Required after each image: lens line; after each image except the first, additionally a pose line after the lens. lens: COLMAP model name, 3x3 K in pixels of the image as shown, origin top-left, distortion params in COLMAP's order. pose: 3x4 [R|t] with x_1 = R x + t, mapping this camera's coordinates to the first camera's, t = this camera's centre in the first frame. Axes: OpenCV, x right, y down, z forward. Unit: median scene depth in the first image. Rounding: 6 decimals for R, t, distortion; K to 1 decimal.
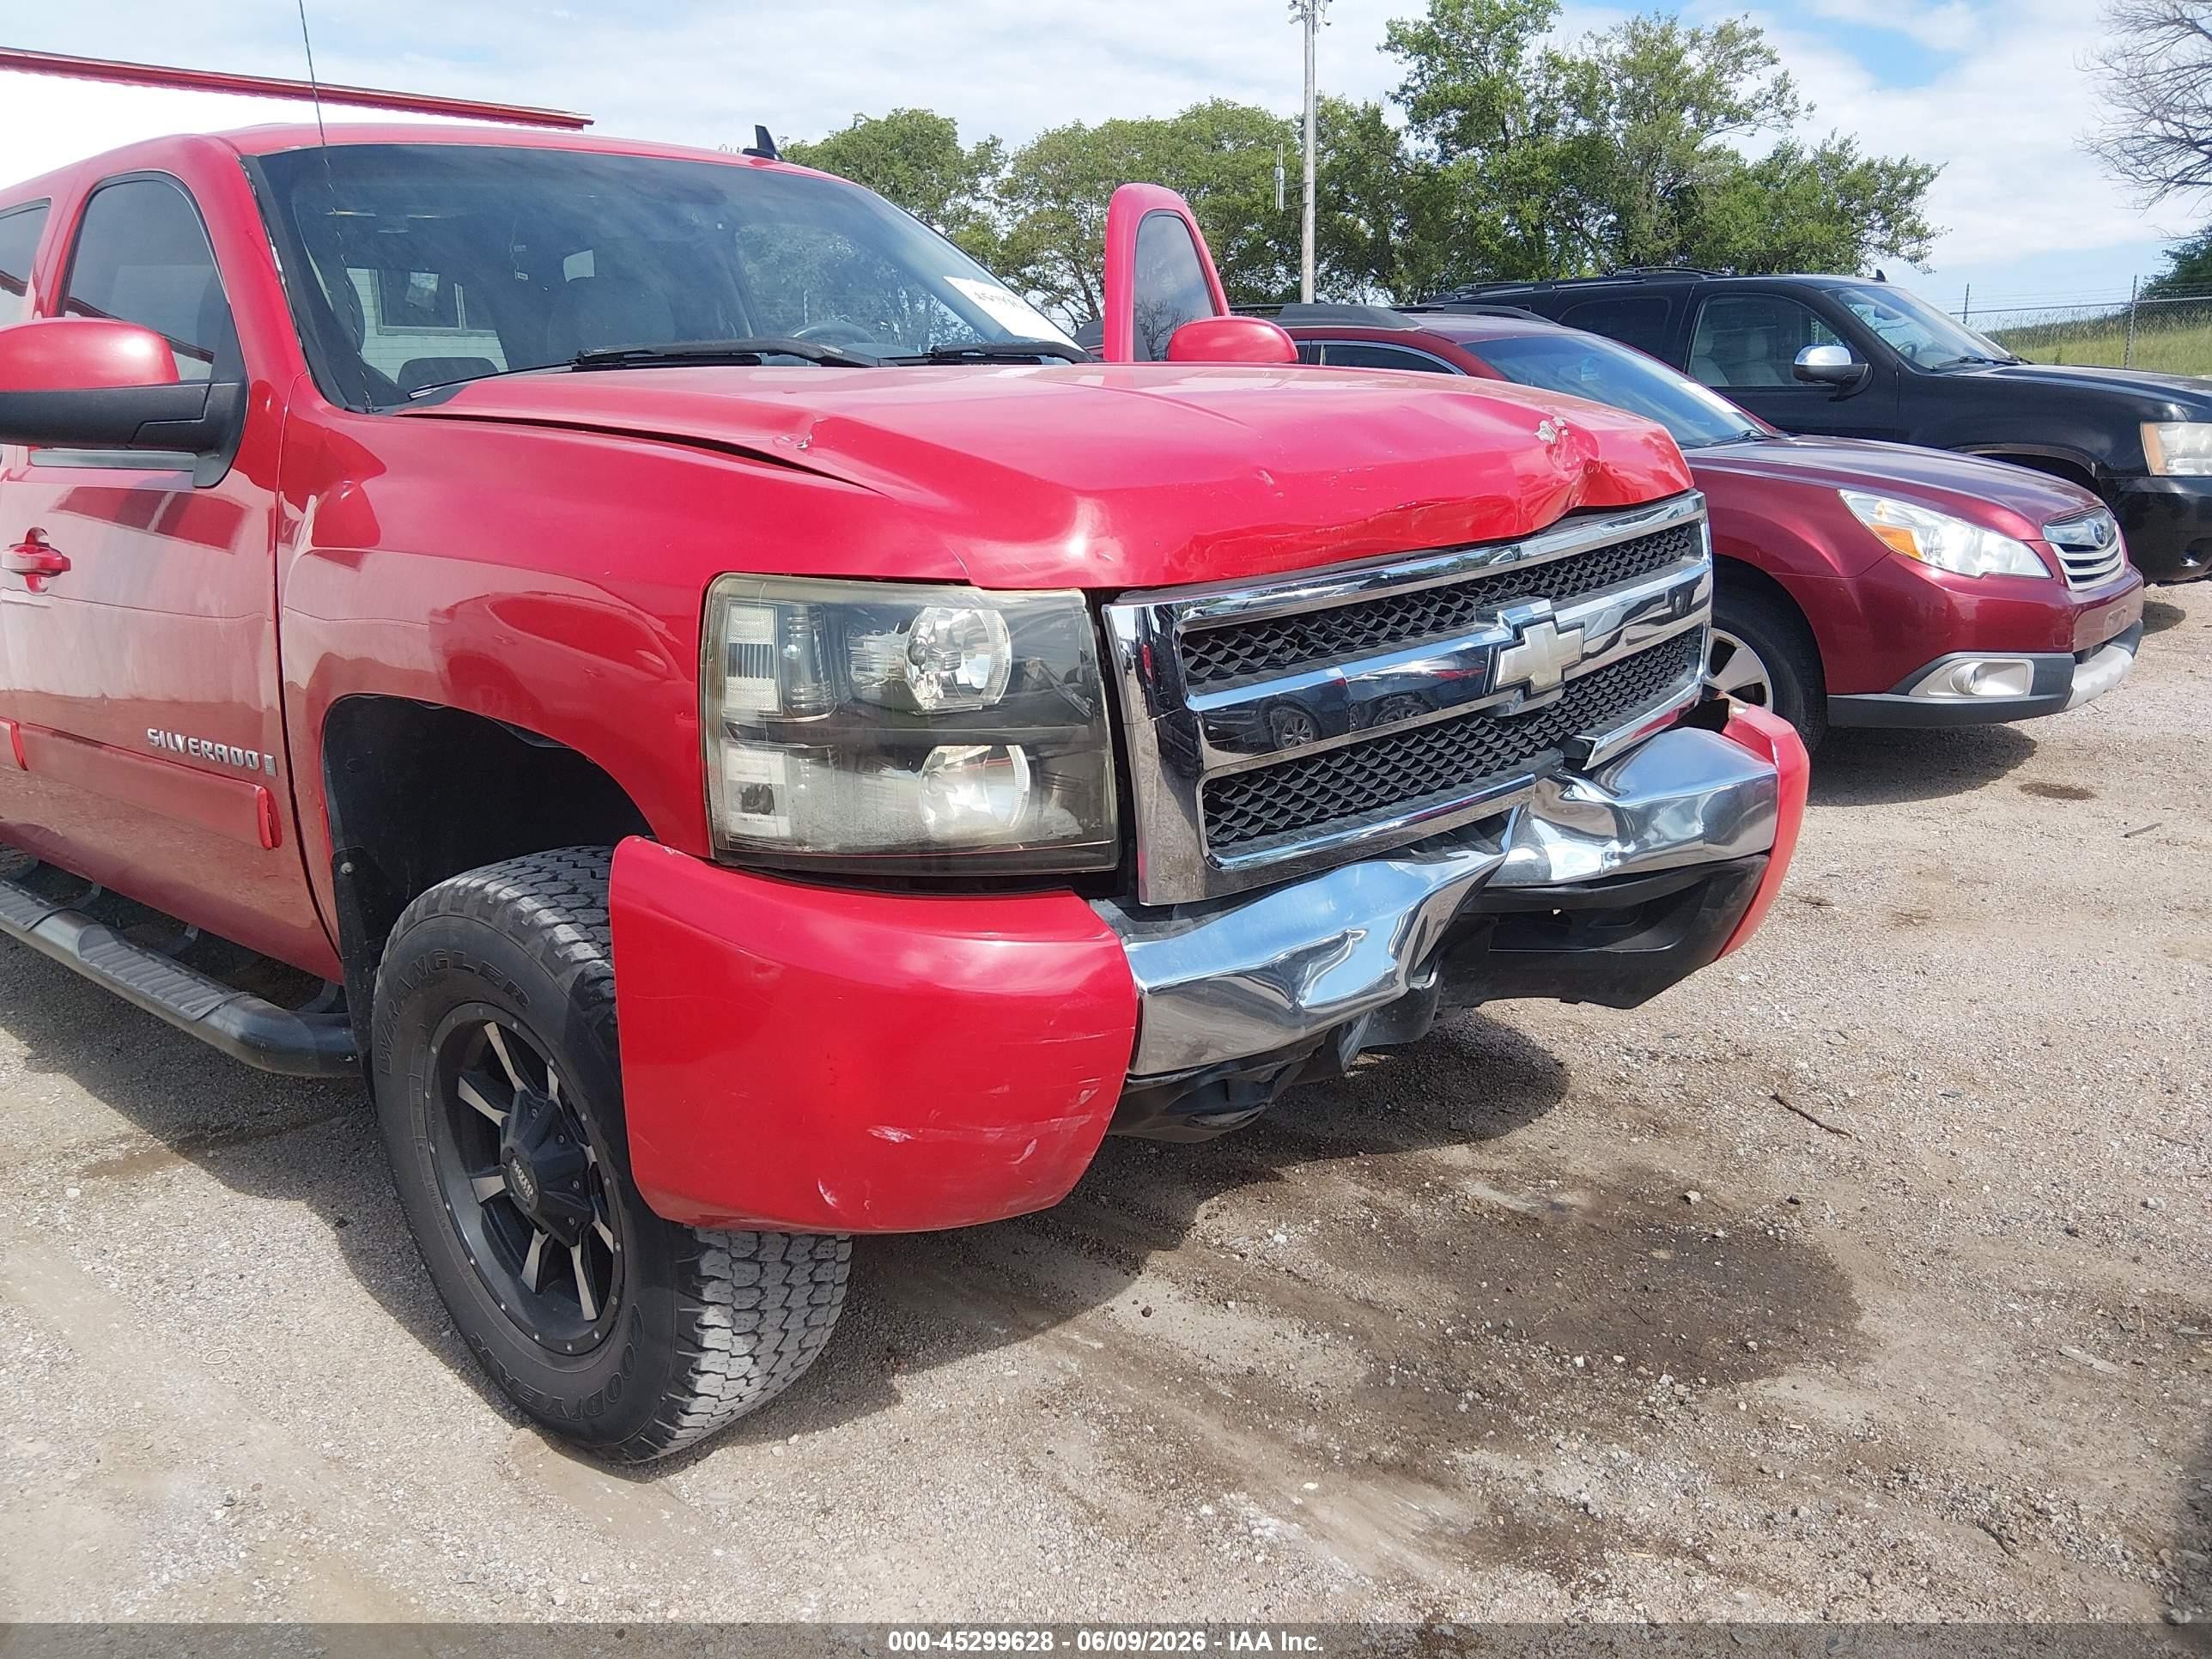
lens RADIAL K [[1686.9, 0, 1113.4], [0, 1686.9, 839.9], [0, 0, 1]] dist [0.110261, -0.208761]
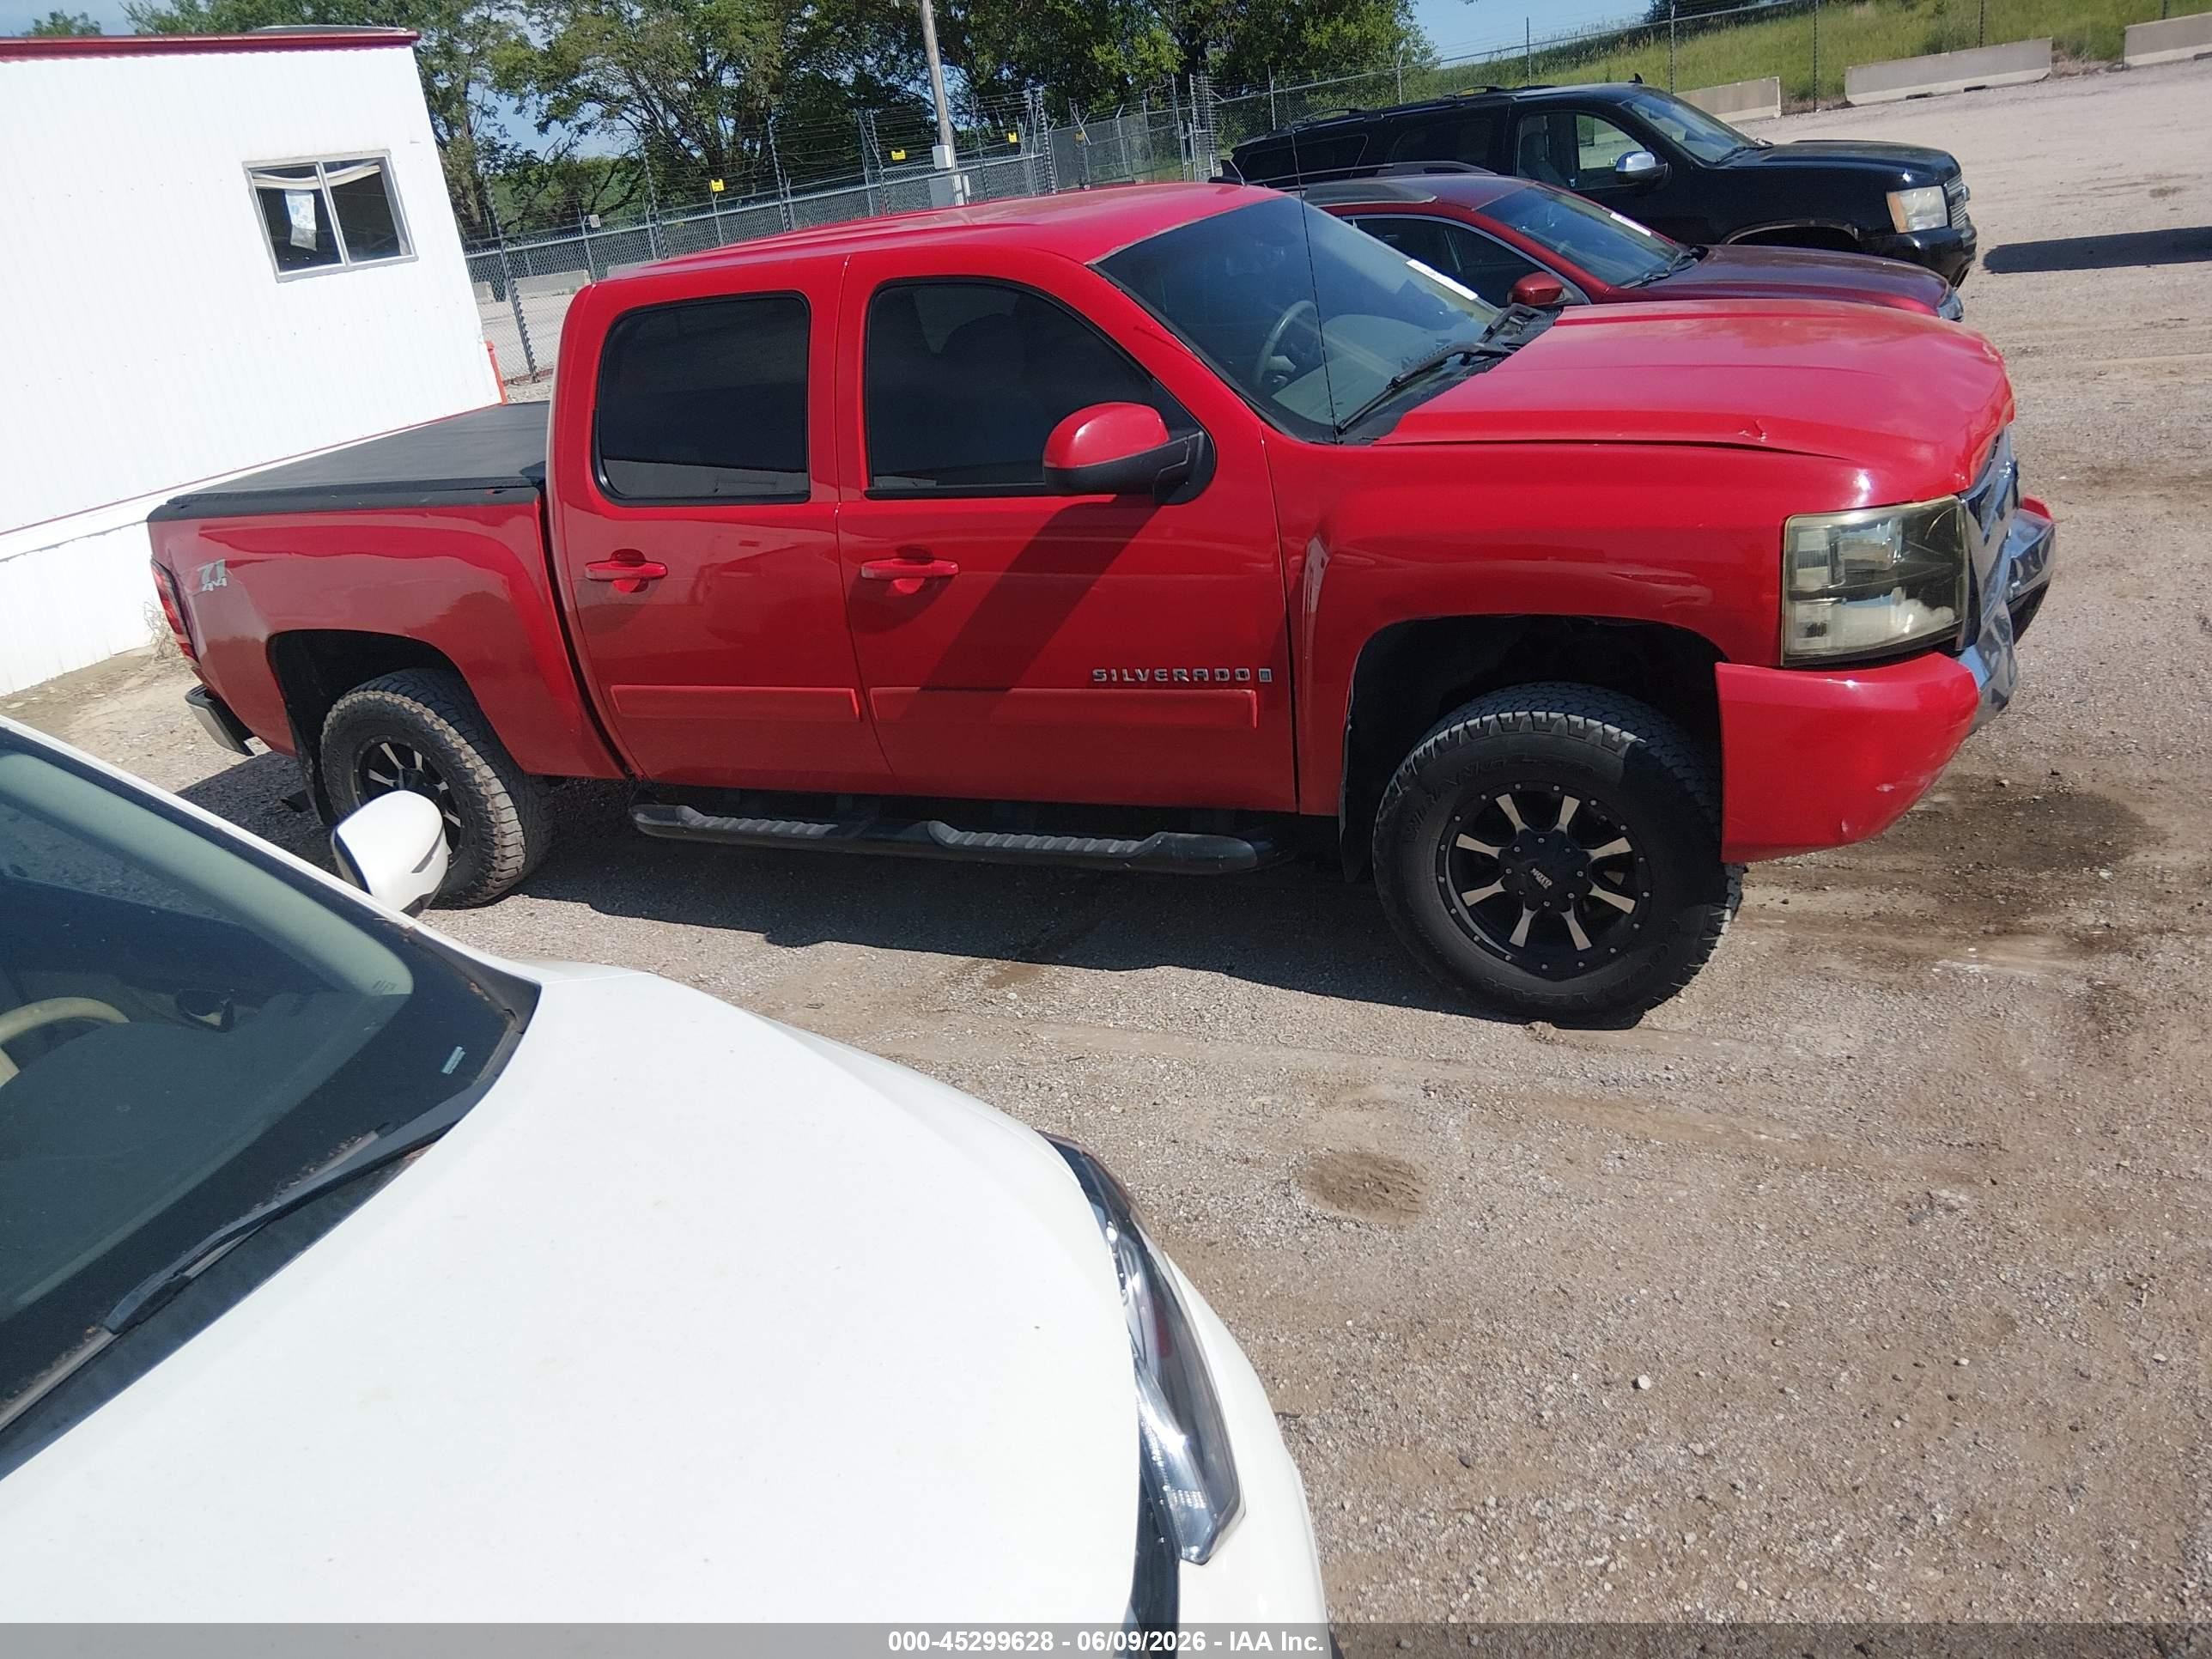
lens RADIAL K [[1686.9, 0, 1113.4], [0, 1686.9, 839.9], [0, 0, 1]] dist [0.110261, -0.208761]
pose [[0.958667, -0.195471, 0.206757, -1.030130], [0.169338, 0.975922, 0.137483, -0.140985], [-0.228653, -0.096789, 0.968685, -0.531950]]
